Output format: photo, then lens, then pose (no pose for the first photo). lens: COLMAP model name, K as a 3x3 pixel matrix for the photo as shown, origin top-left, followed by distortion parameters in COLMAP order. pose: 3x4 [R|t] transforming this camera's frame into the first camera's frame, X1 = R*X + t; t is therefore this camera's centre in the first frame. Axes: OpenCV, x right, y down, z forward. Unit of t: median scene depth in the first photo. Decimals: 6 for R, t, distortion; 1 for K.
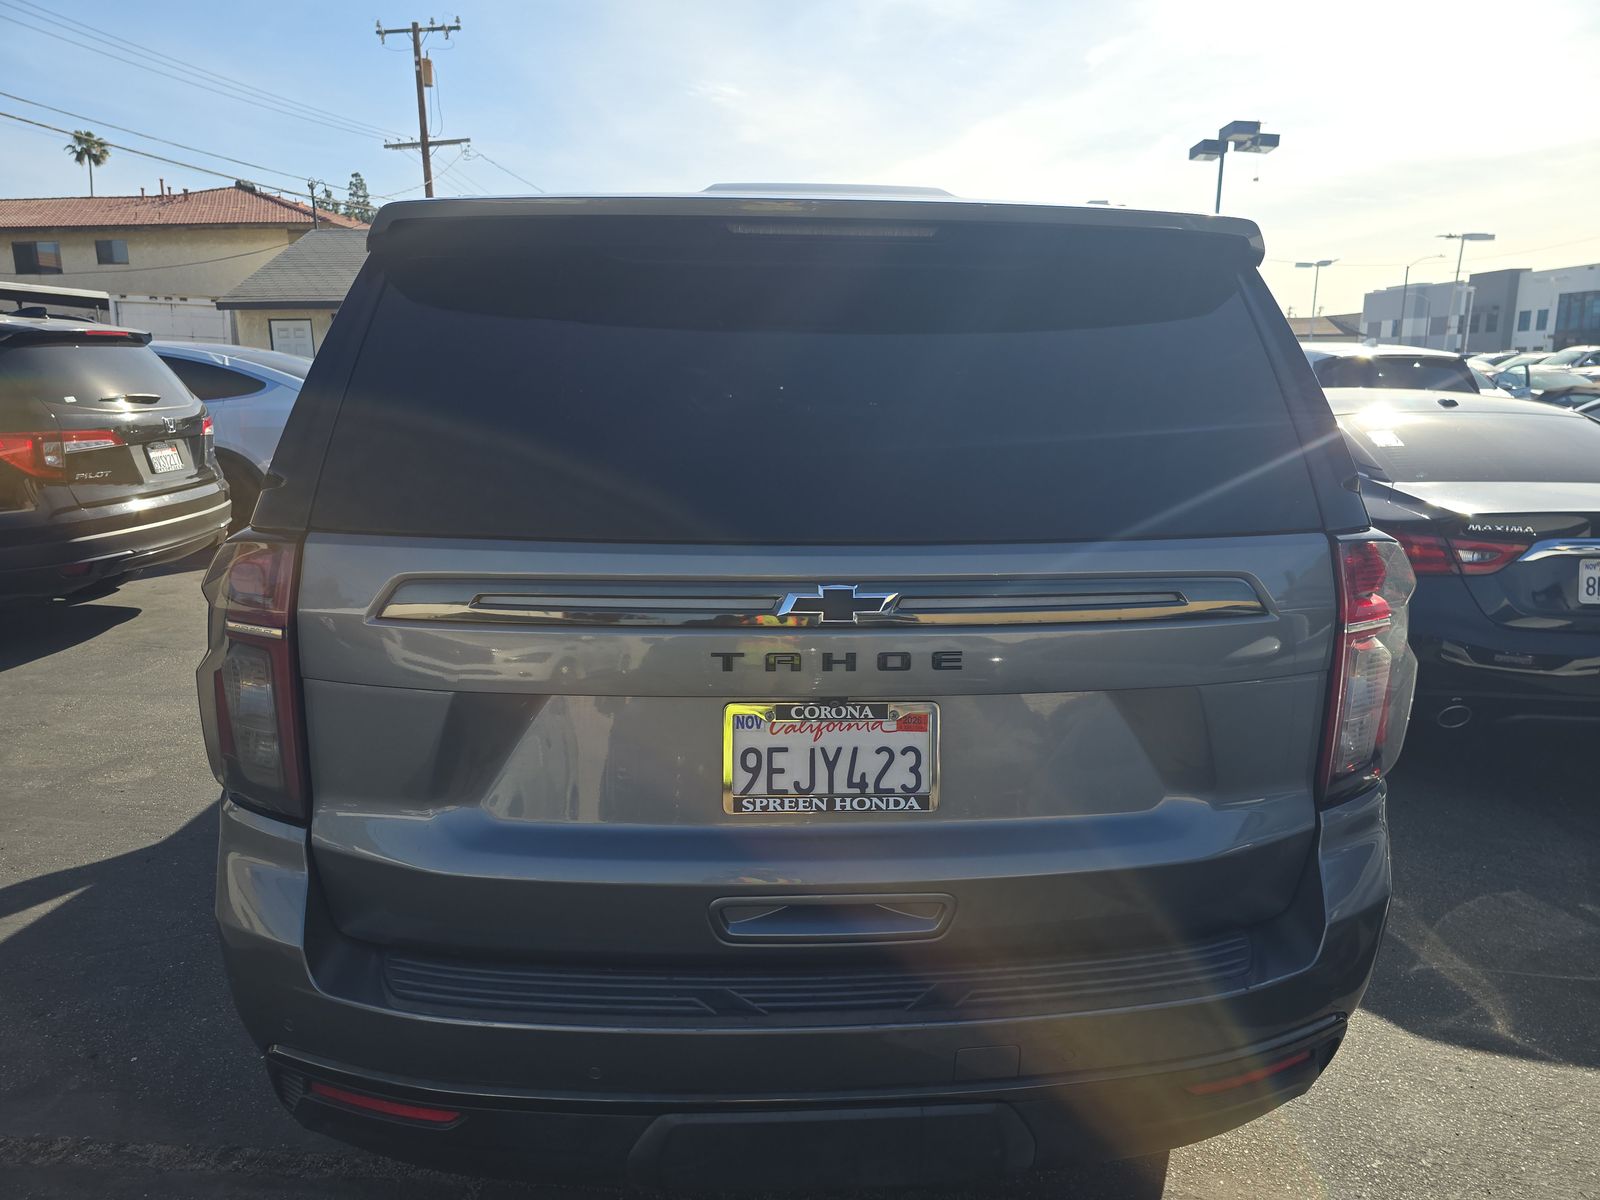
lens RADIAL K [[1056.0, 0, 800.0], [0, 1056.0, 600.0], [0, 0, 1]] dist [0.008817, -0.001822]
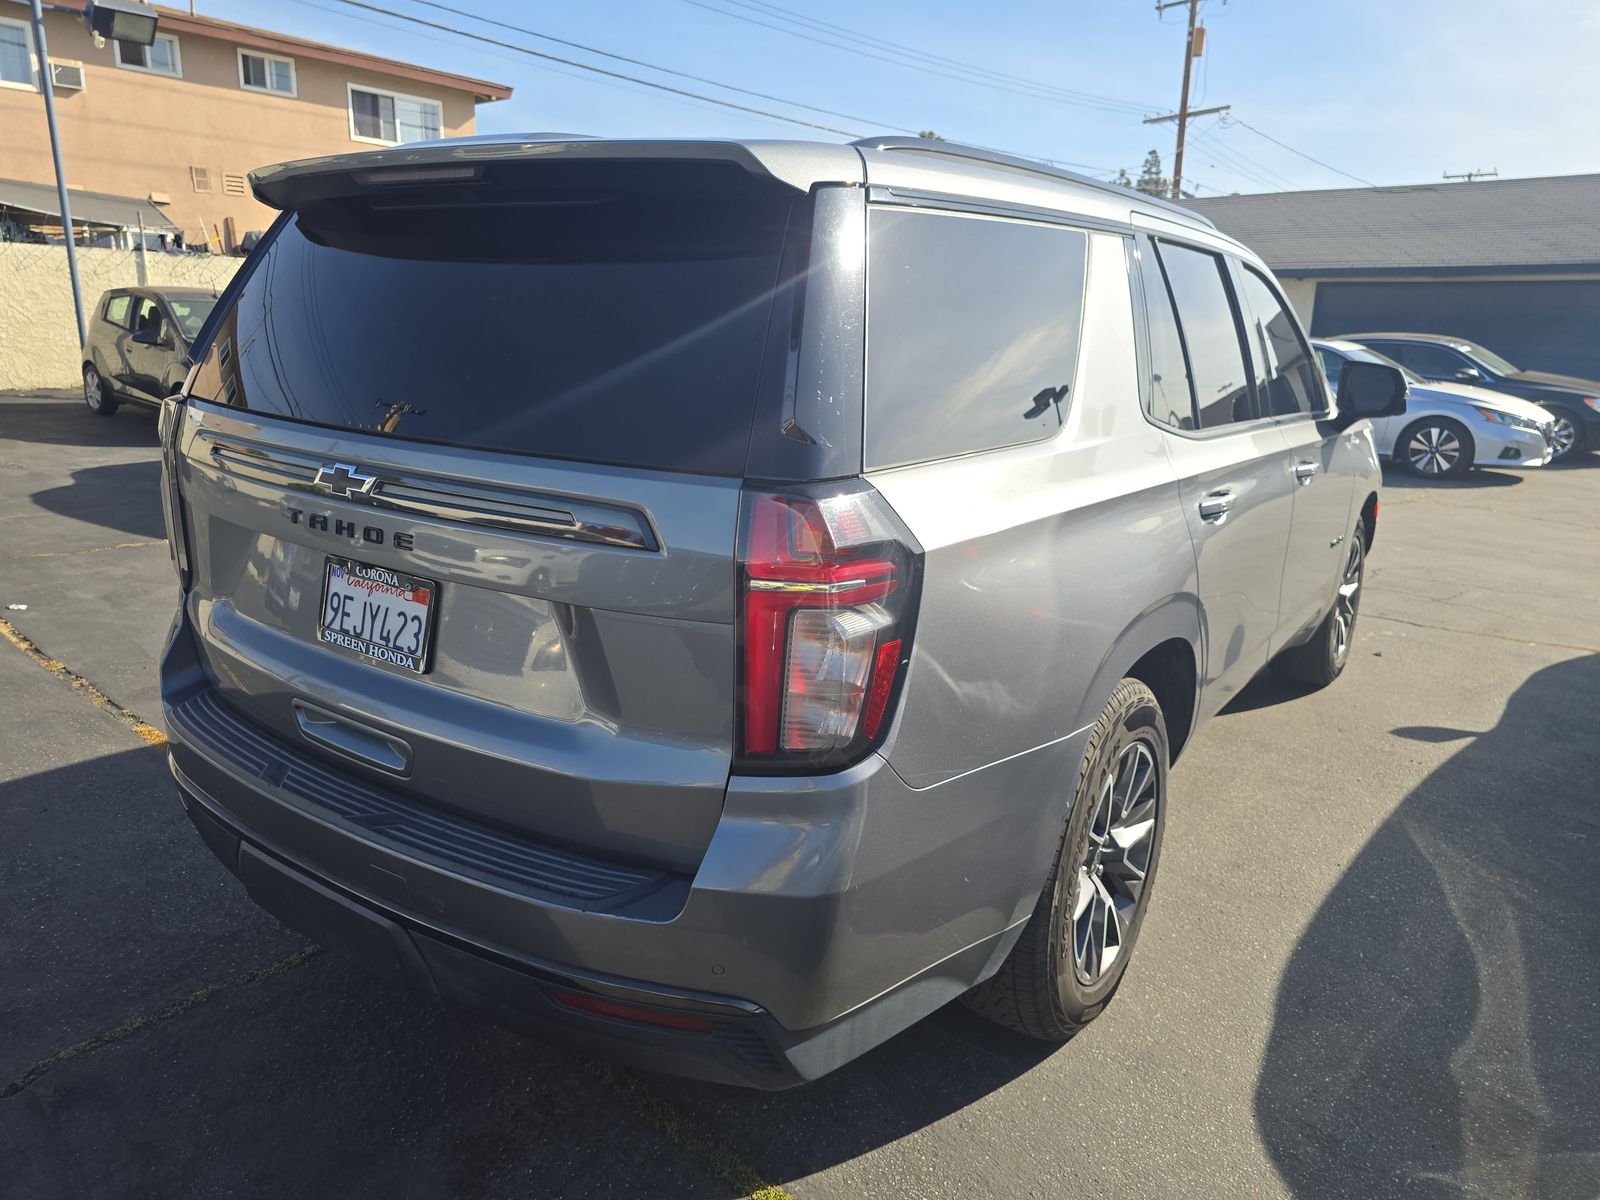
lens RADIAL K [[1066.6, 0, 800.0], [0, 1066.6, 600.0], [0, 0, 1]] dist [-0.006518, 0.000345]
pose [[0.791876, 0.174785, -0.585134, 1.137433], [-0.163222, 0.983885, 0.073002, -0.035015], [0.588465, 0.037698, 0.807644, 0.291969]]
